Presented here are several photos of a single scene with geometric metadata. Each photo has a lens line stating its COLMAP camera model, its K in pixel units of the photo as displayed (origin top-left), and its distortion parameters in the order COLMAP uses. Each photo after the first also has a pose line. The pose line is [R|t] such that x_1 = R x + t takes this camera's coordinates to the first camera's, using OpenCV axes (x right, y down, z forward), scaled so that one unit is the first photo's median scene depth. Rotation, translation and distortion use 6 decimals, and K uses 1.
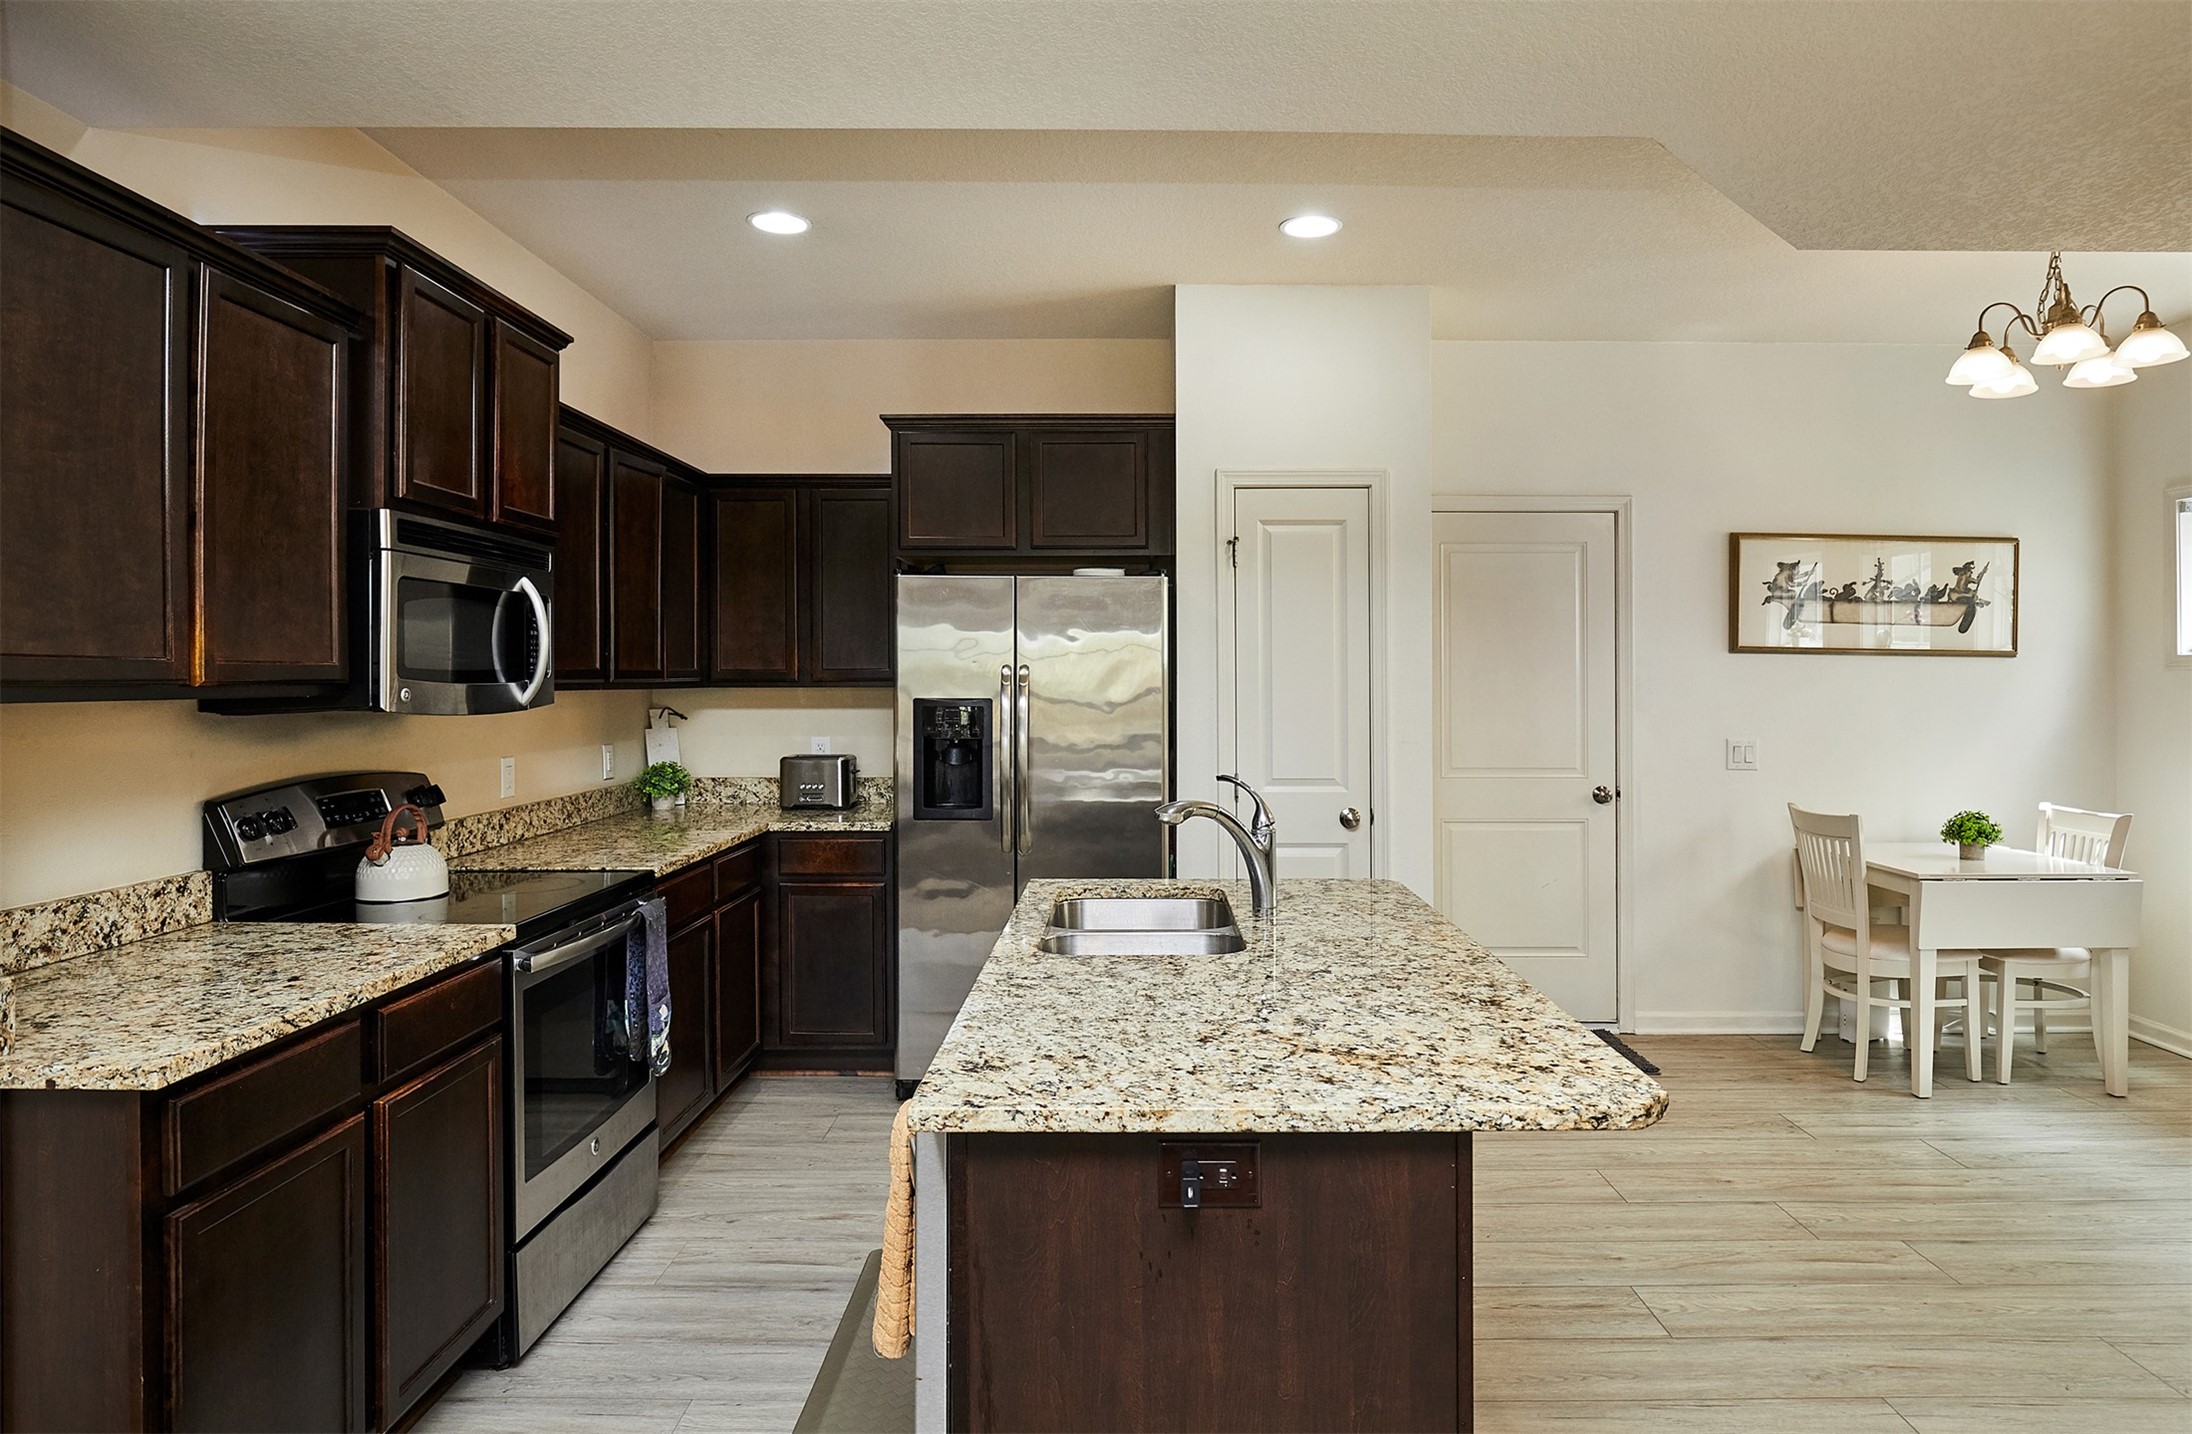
lens RADIAL K [[1286.6, 0, 1146.1], [0, 1286.6, 702.6], [0, 0, 1]] dist [-0.016624, 0.000464]
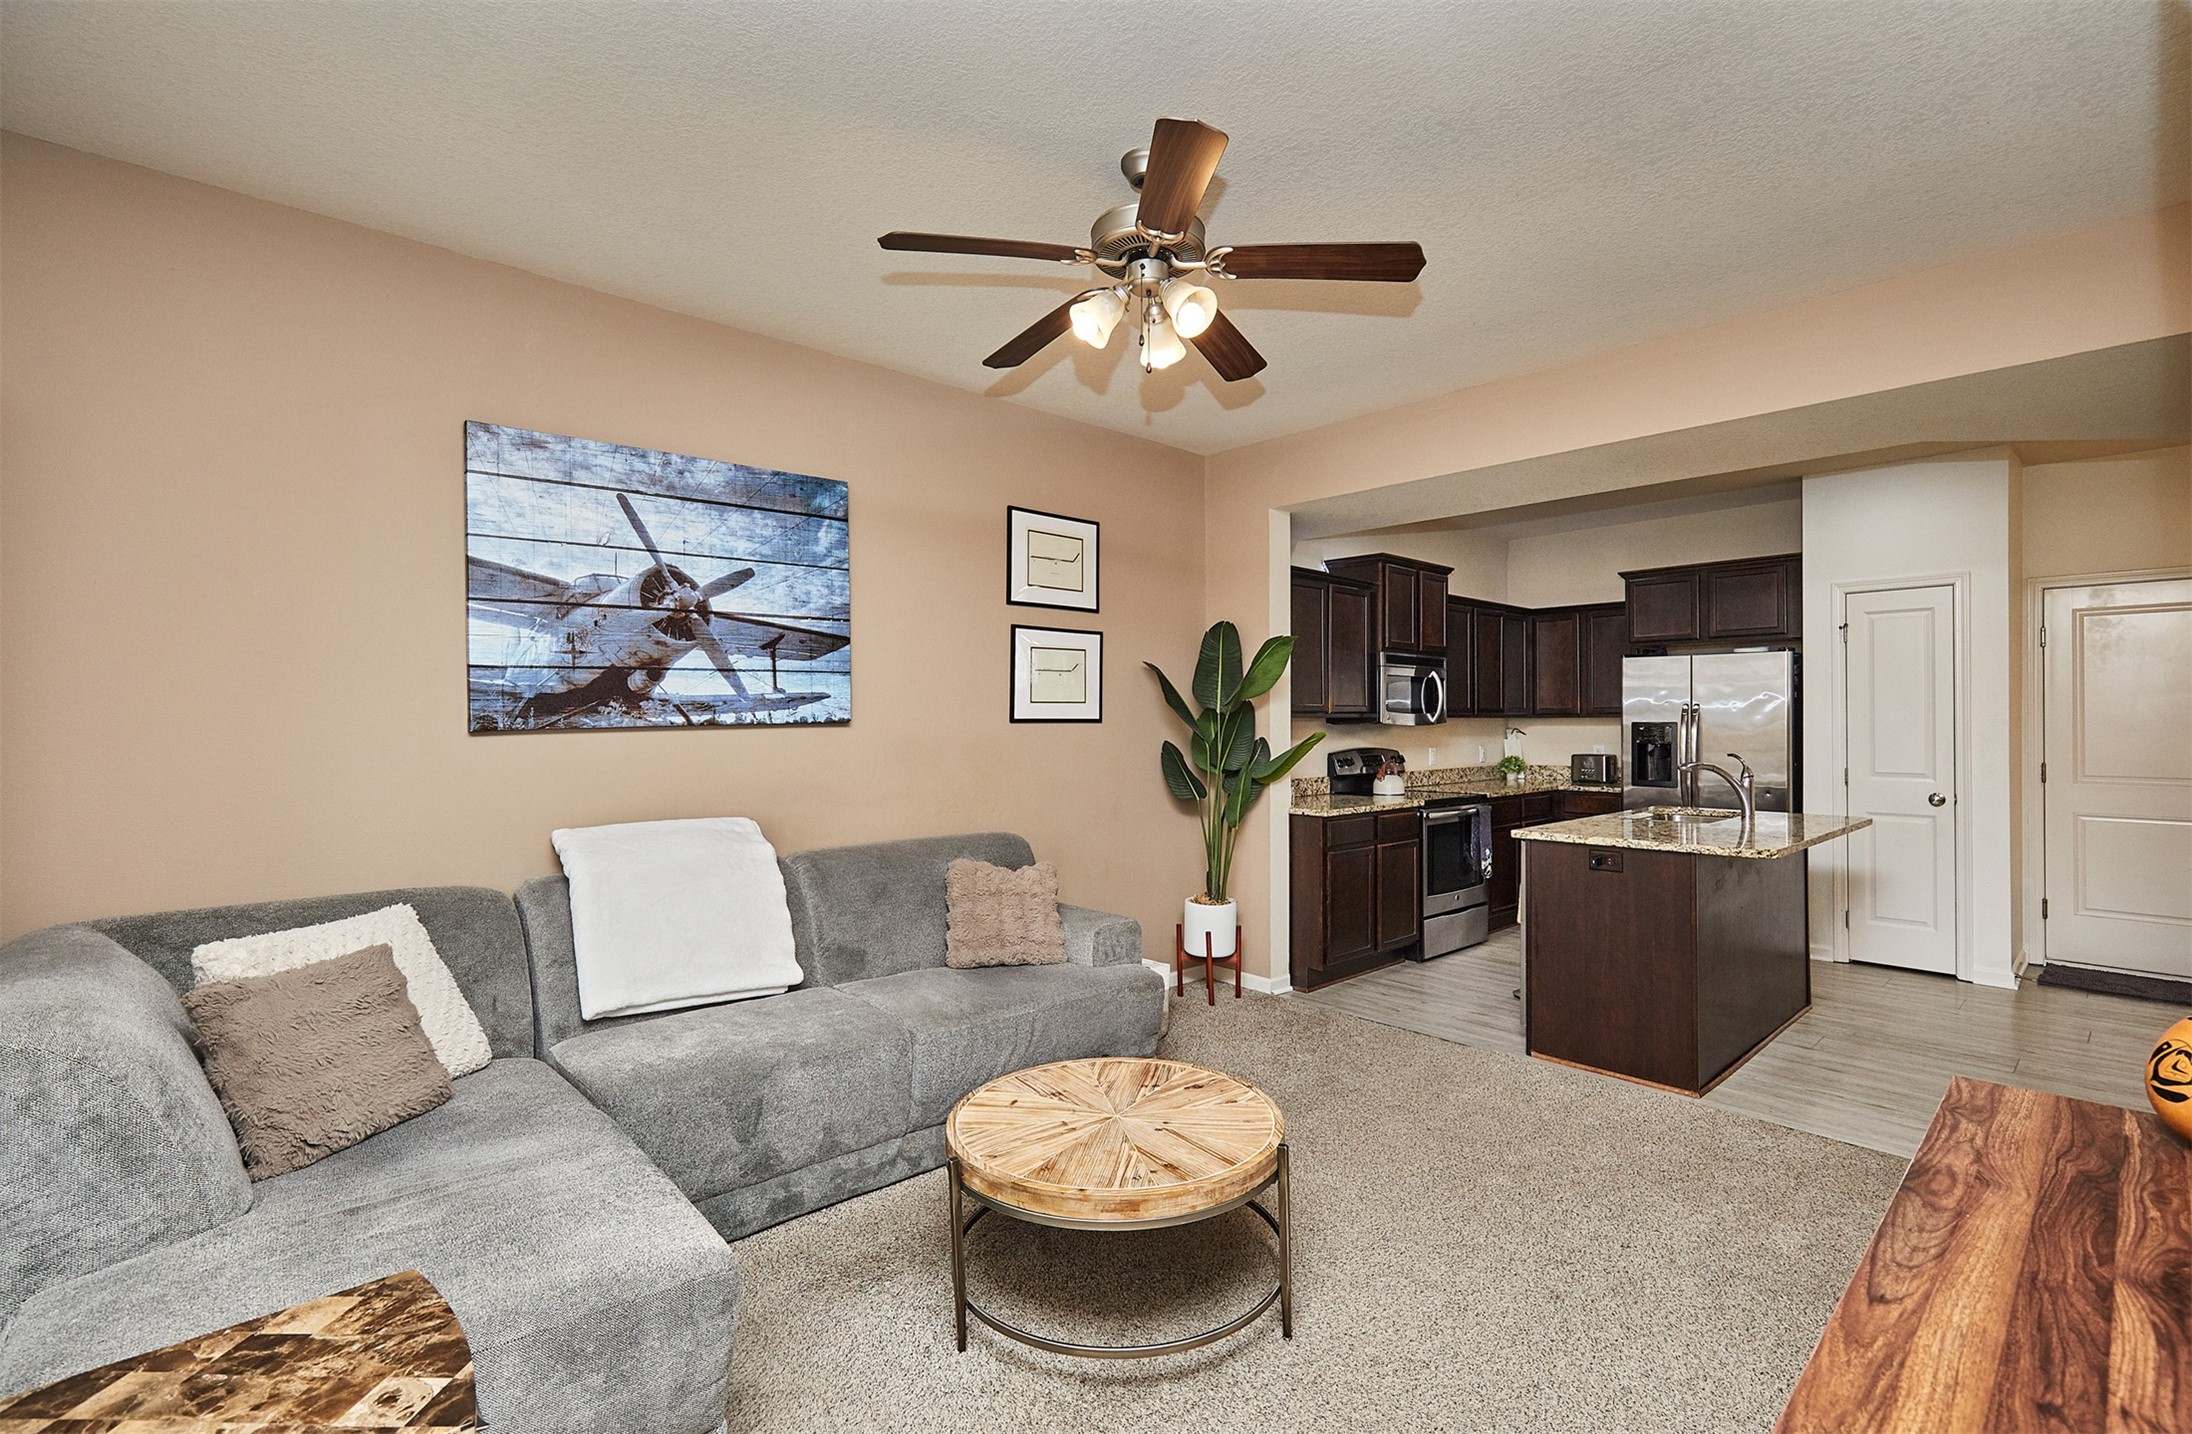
lens RADIAL K [[1007.1, 0, 1104.7], [0, 1007.1, 706.7], [0, 0, 1]] dist [0.001495, 0.000041]
pose [[0.685164, -0.013000, -0.728273, 0.478905], [-0.010888, 0.999546, -0.028086, 0.030989], [0.728307, 0.027173, 0.684712, -0.767301]]
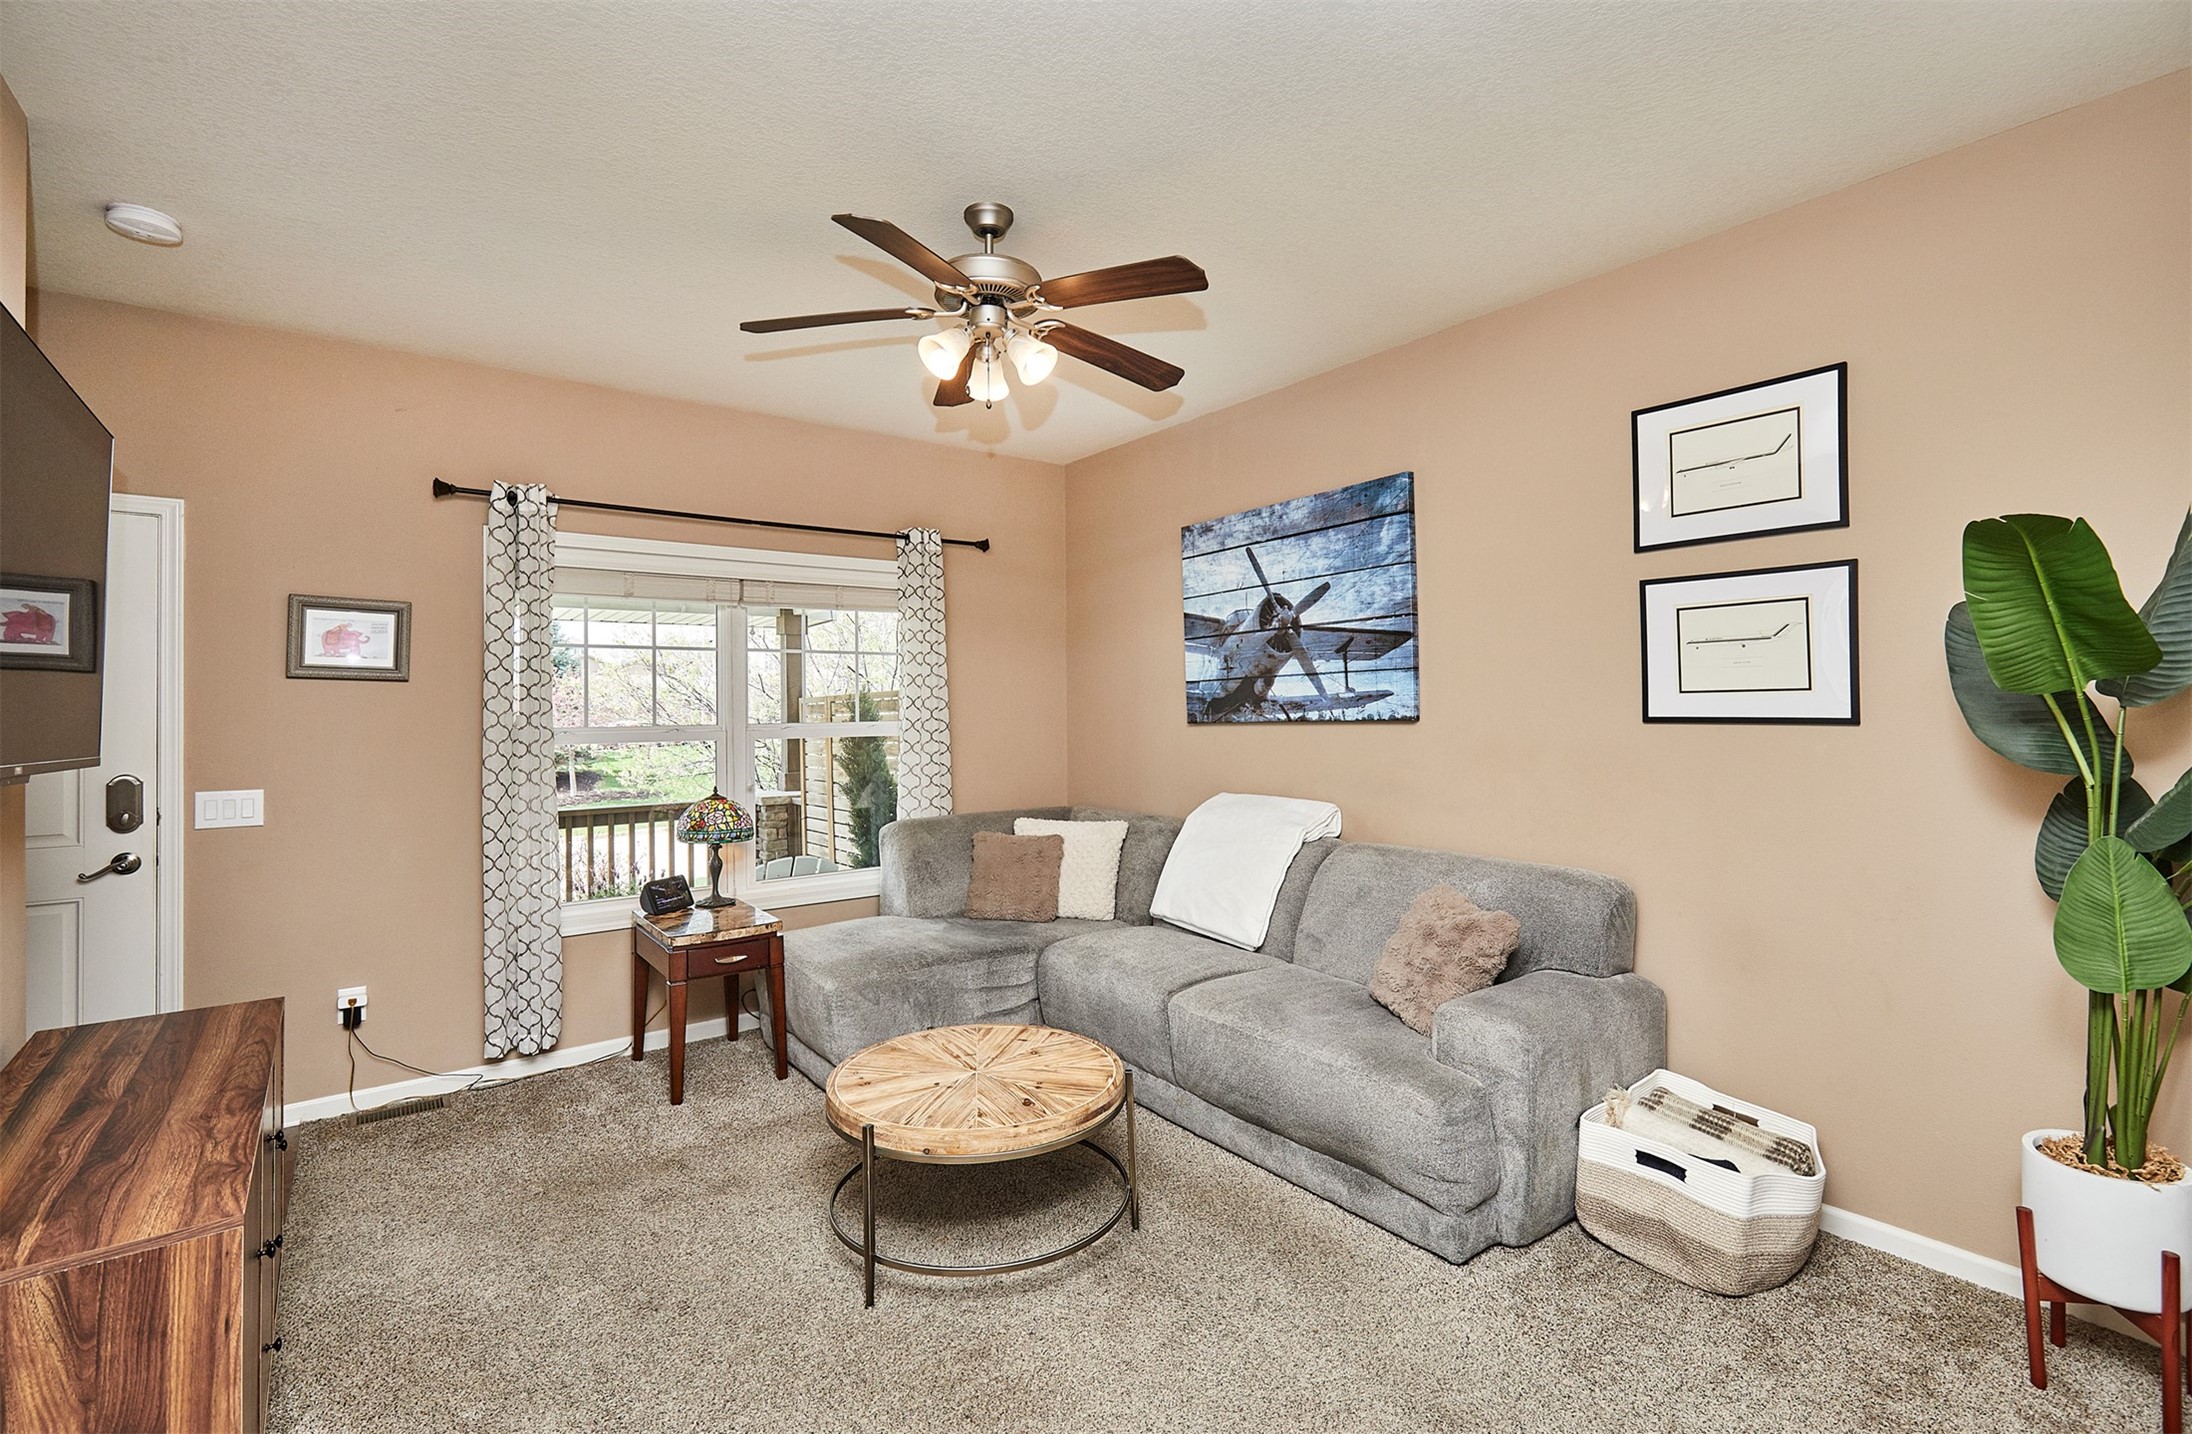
lens RADIAL K [[991.2, 0, 1119.1], [0, 991.2, 682.9], [0, 0, 1]] dist [-0.001951, -0.000613]
pose [[-0.796381, -0.008548, -0.604735, 0.357183], [-0.003784, 0.999951, -0.009152, -0.009477], [0.604783, -0.005000, -0.796374, 0.470103]]
